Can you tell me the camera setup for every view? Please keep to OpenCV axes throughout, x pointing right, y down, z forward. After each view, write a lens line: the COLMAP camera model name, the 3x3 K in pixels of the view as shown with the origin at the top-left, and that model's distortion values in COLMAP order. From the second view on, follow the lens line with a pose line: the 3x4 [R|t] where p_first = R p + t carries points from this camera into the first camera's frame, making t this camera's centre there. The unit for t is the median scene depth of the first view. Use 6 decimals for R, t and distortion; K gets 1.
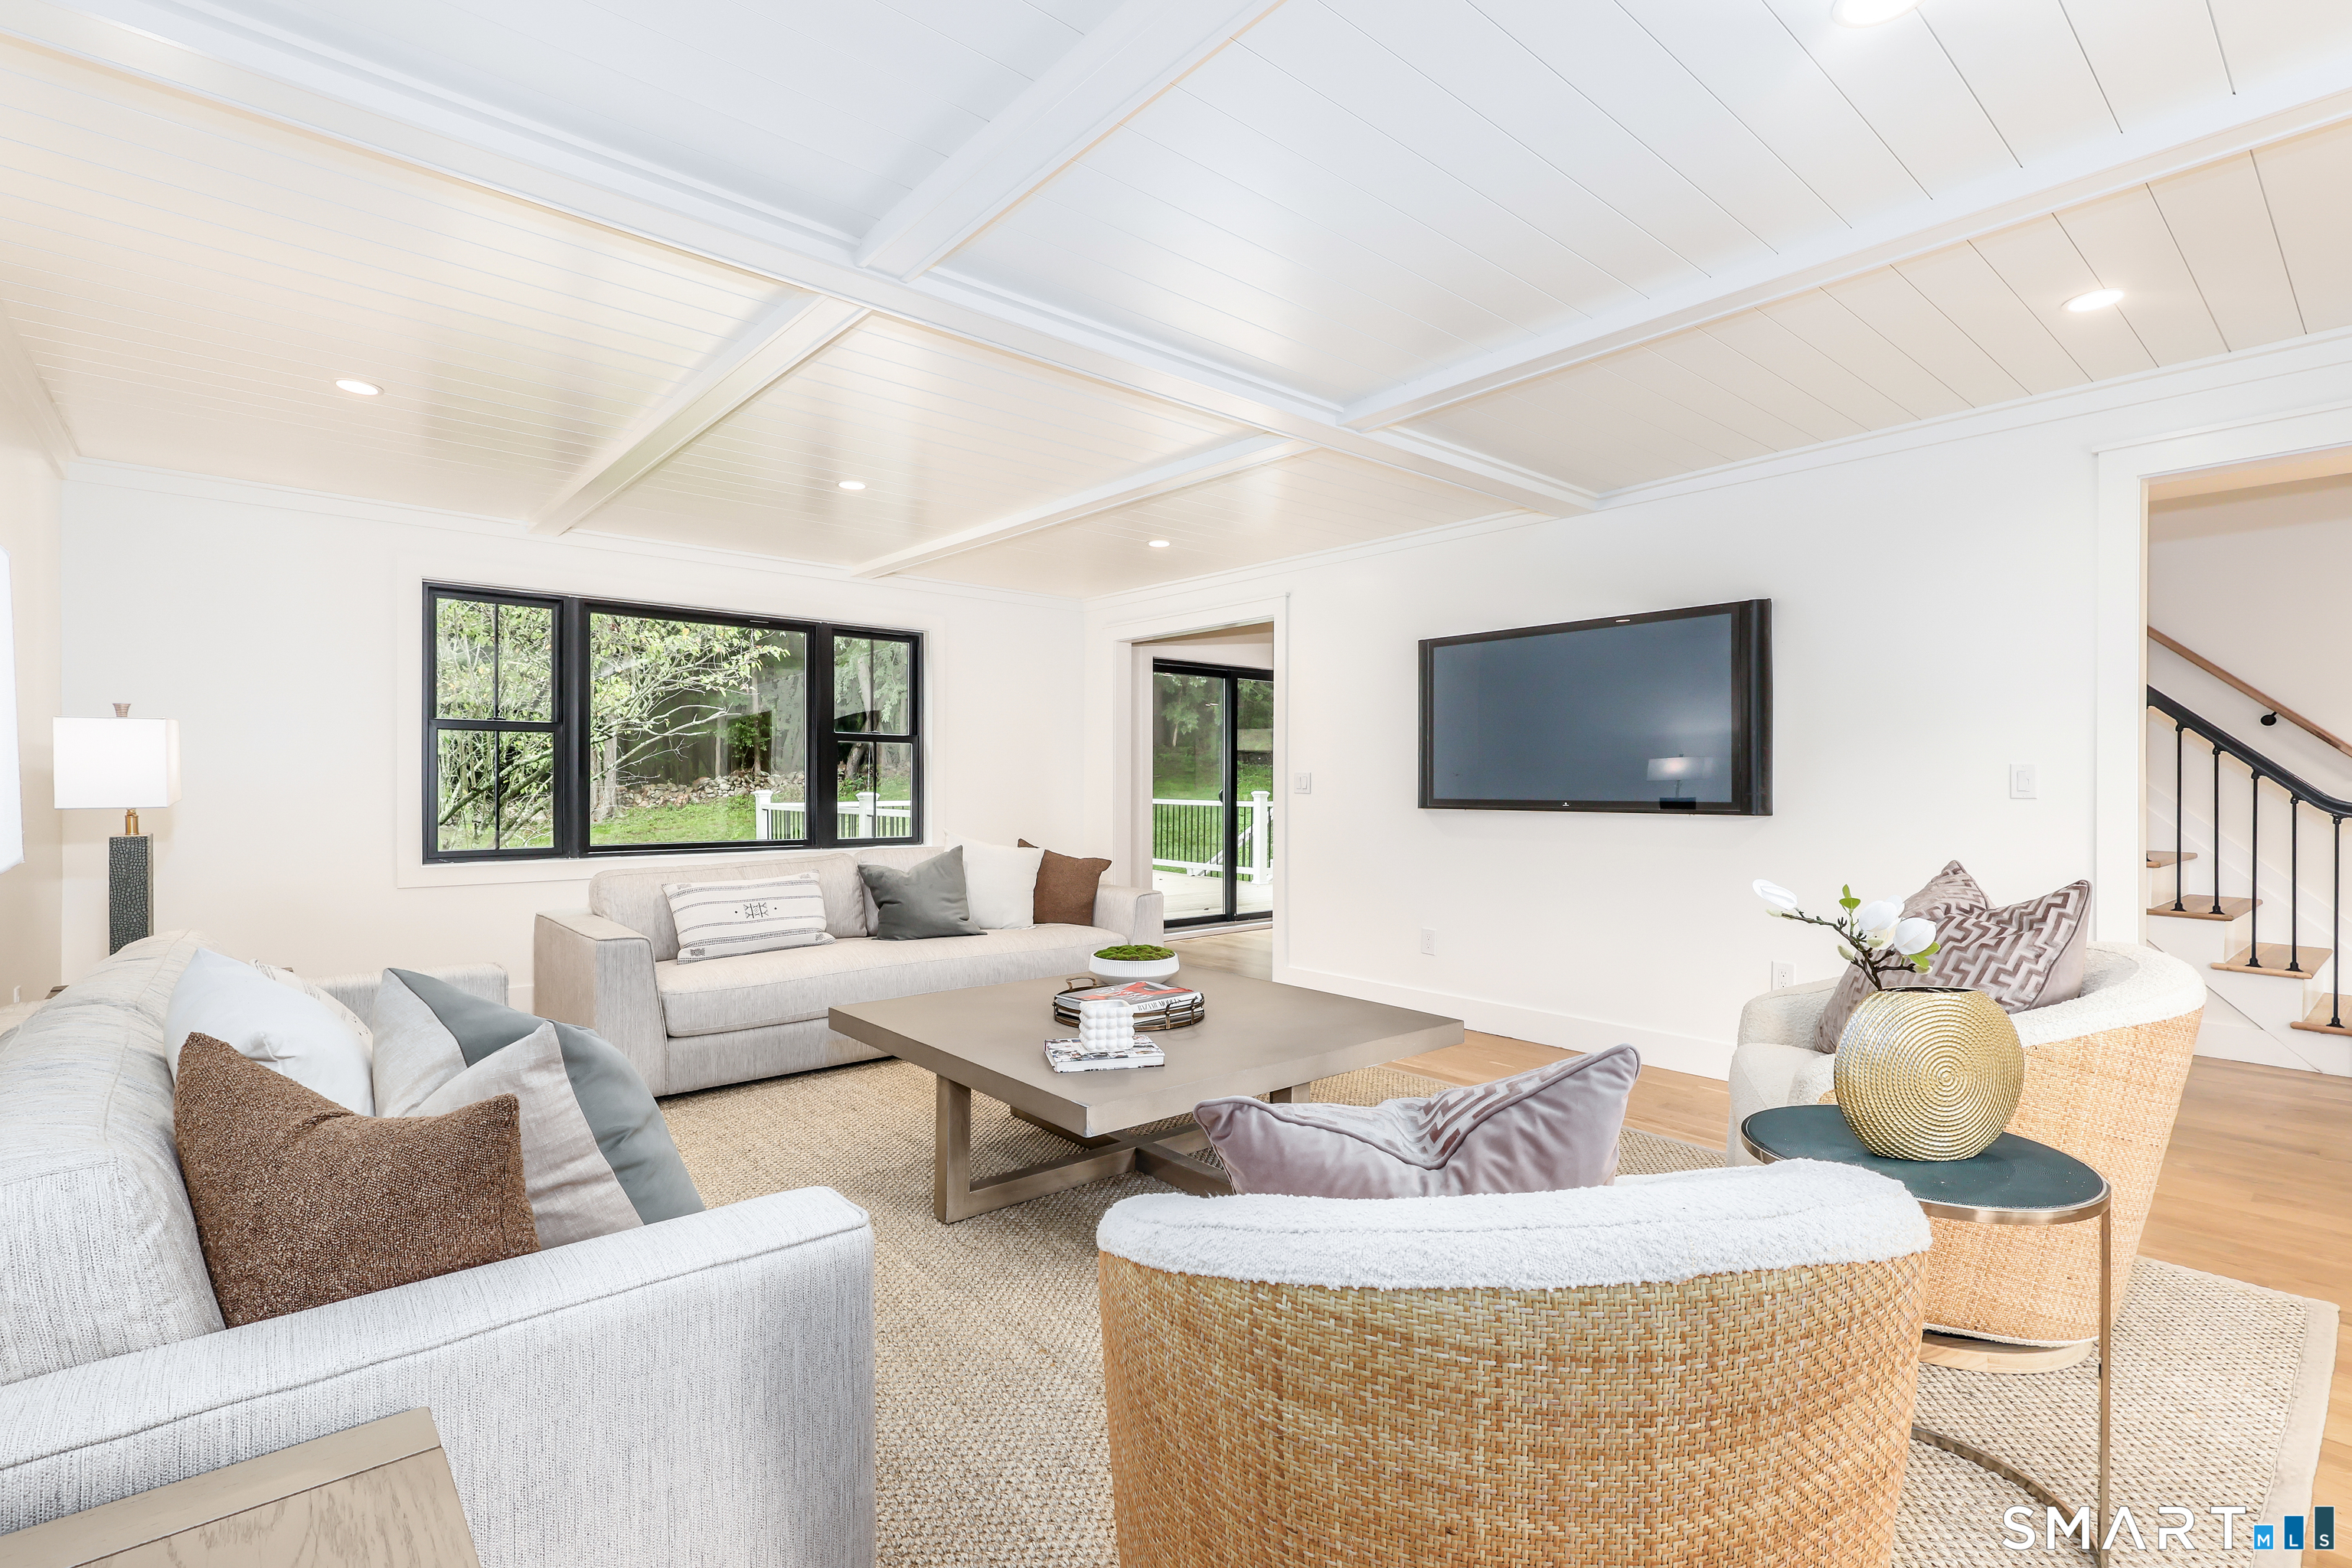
lens RADIAL K [[1102.5, 0, 1165.6], [0, 1102.5, 792.3], [0, 0, 1]] dist [-0.004988, 0.002267]
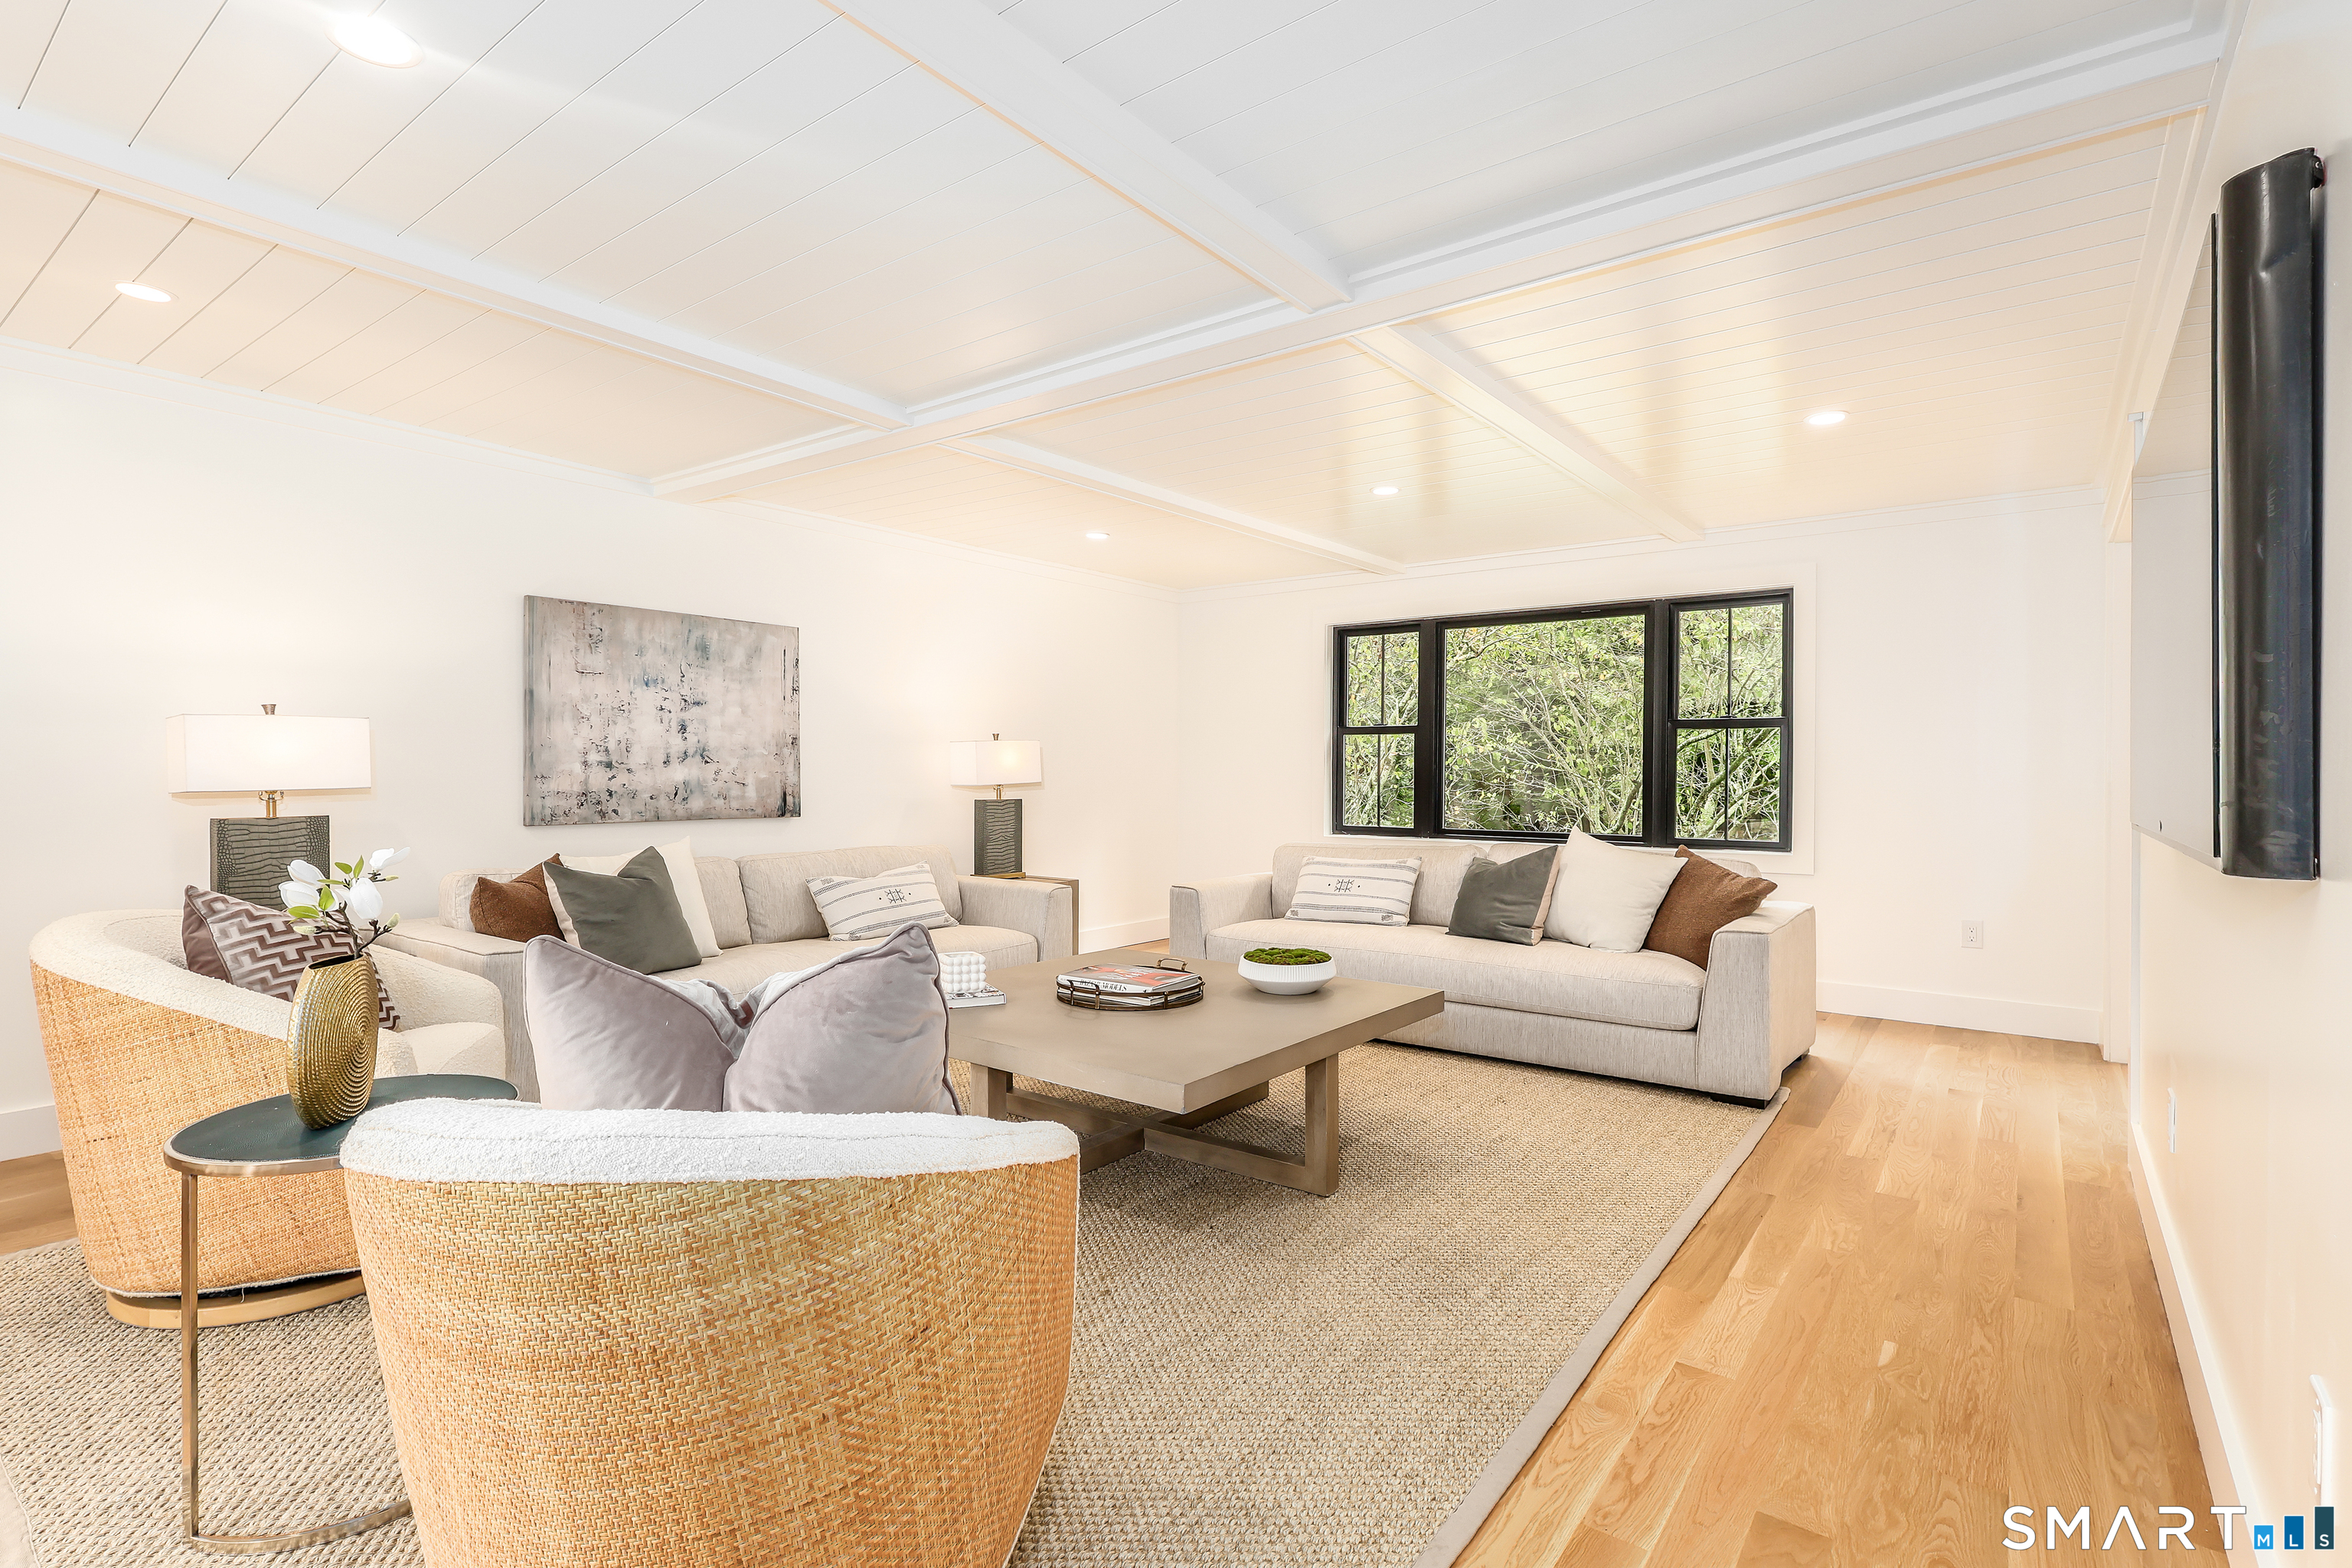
lens RADIAL K [[1102.5, 0, 1150.4], [0, 1102.5, 787.3], [0, 0, 1]] dist [-0.004988, 0.002267]
pose [[0.184637, 0.010156, -0.982754, 0.586011], [-0.013930, 0.999873, 0.007716, -0.000393], [0.982708, 0.012265, 0.184755, 0.489447]]
